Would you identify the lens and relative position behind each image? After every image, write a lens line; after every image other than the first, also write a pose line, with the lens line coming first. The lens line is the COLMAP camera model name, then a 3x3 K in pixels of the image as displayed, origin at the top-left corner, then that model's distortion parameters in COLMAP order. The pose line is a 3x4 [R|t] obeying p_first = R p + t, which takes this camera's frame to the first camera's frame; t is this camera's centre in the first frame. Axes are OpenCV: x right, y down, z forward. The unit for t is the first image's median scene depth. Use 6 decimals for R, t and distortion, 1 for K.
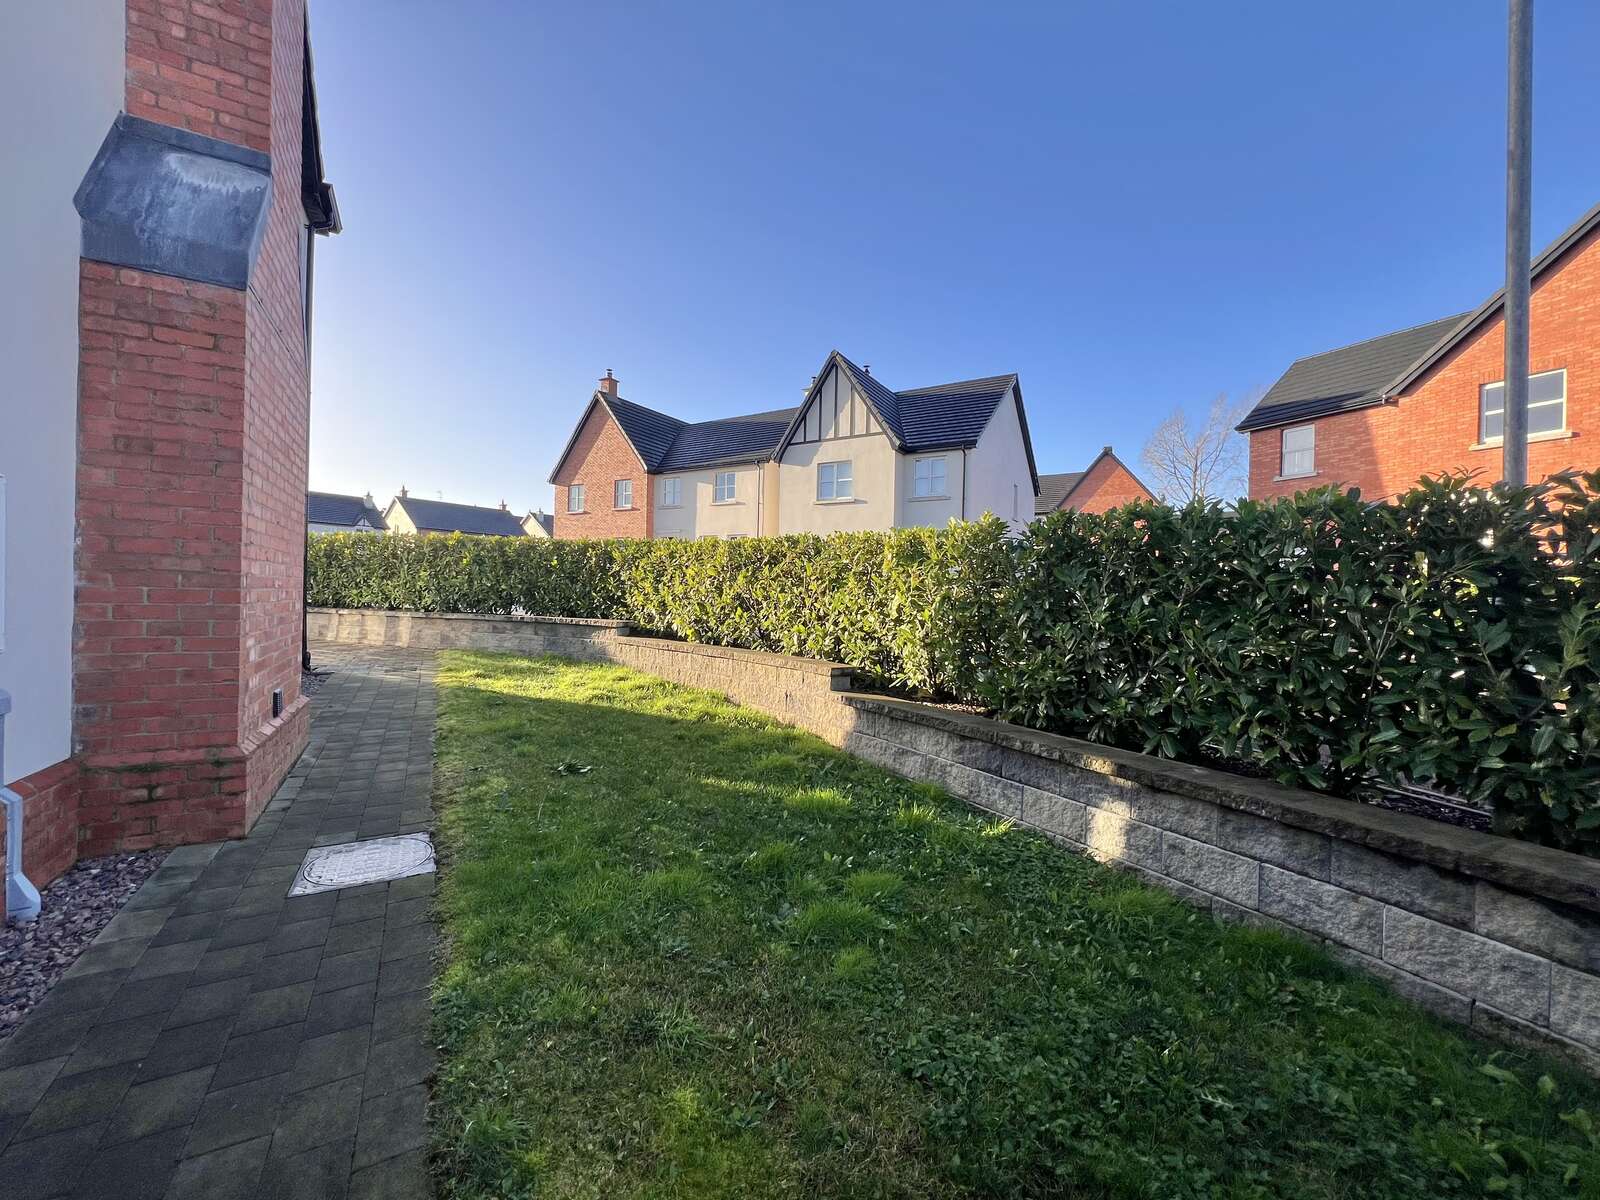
lens RADIAL K [[643.1, 0, 793.0], [0, 643.1, 594.0], [0, 0, 1]] dist [-0.000373, -0.000592]
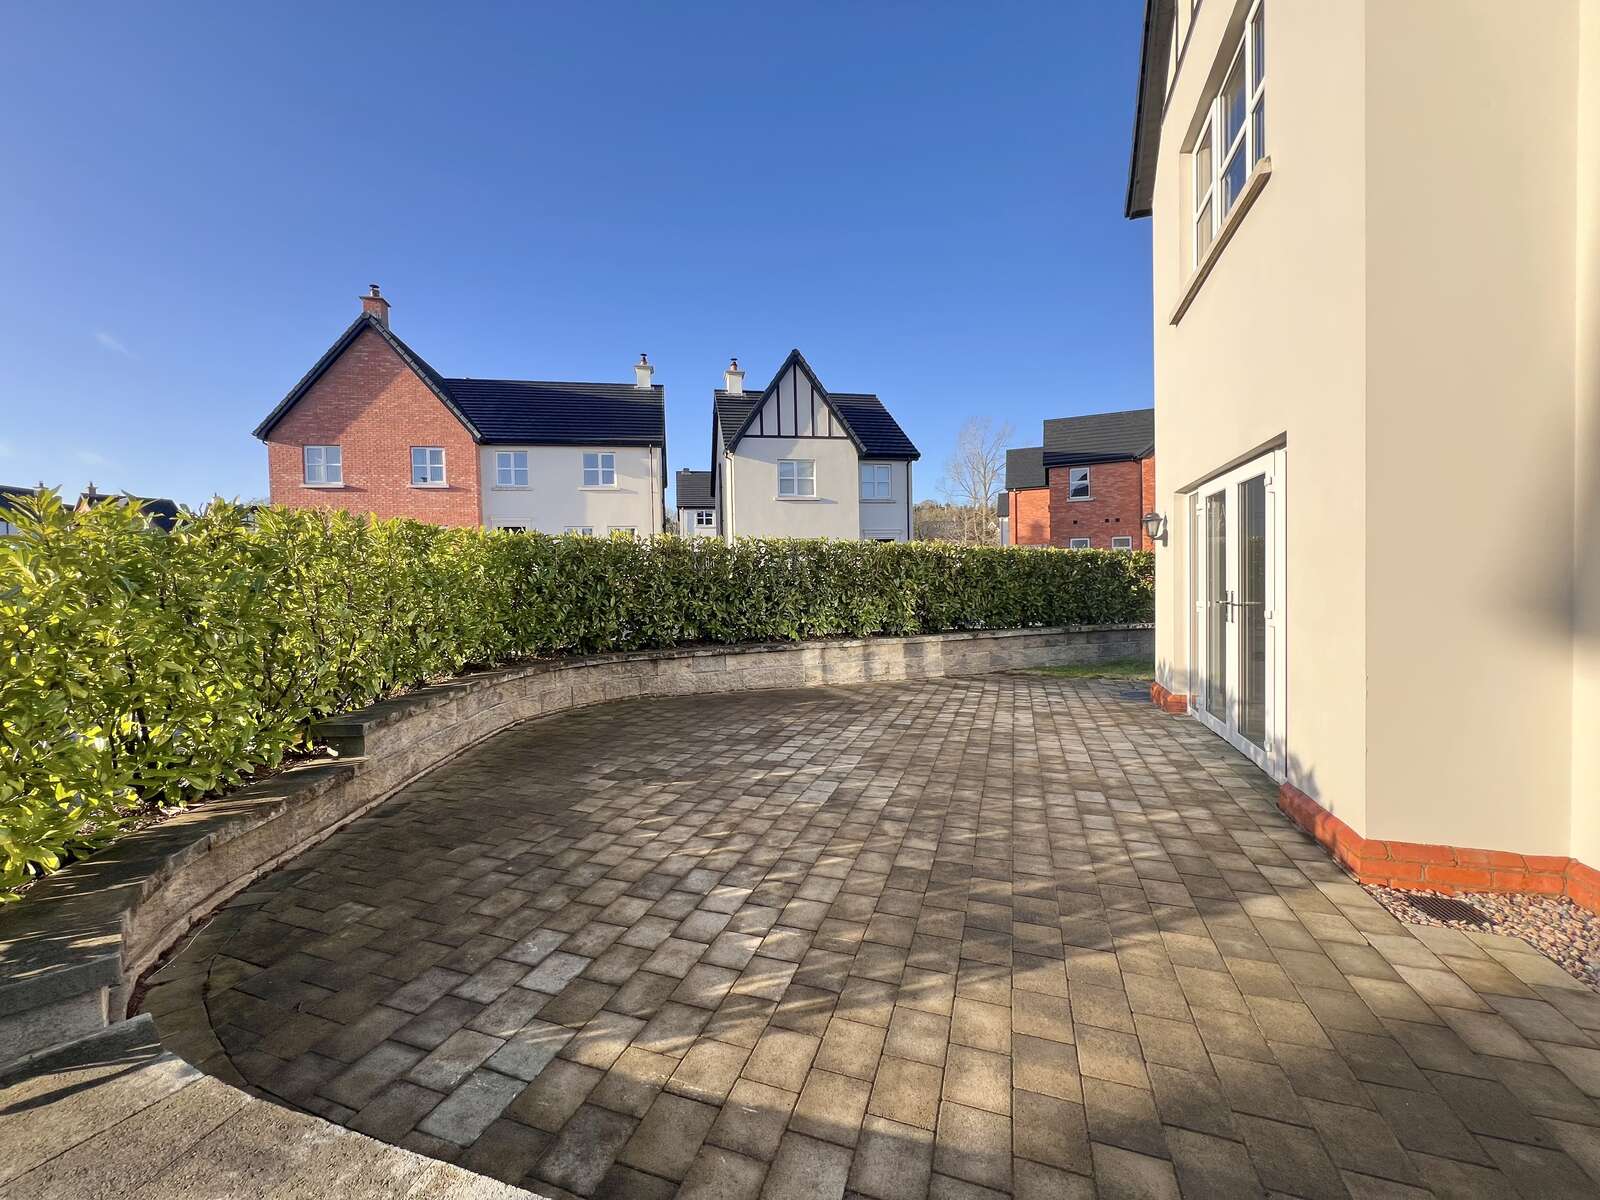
lens RADIAL K [[643.1, 0, 799.1], [0, 643.1, 597.1], [0, 0, 1]] dist [-0.000373, -0.000592]
pose [[0.743426, -0.053776, 0.666653, -0.621395], [0.035582, 0.998531, 0.040867, -0.029935], [-0.667871, -0.006660, 0.744247, 0.240841]]
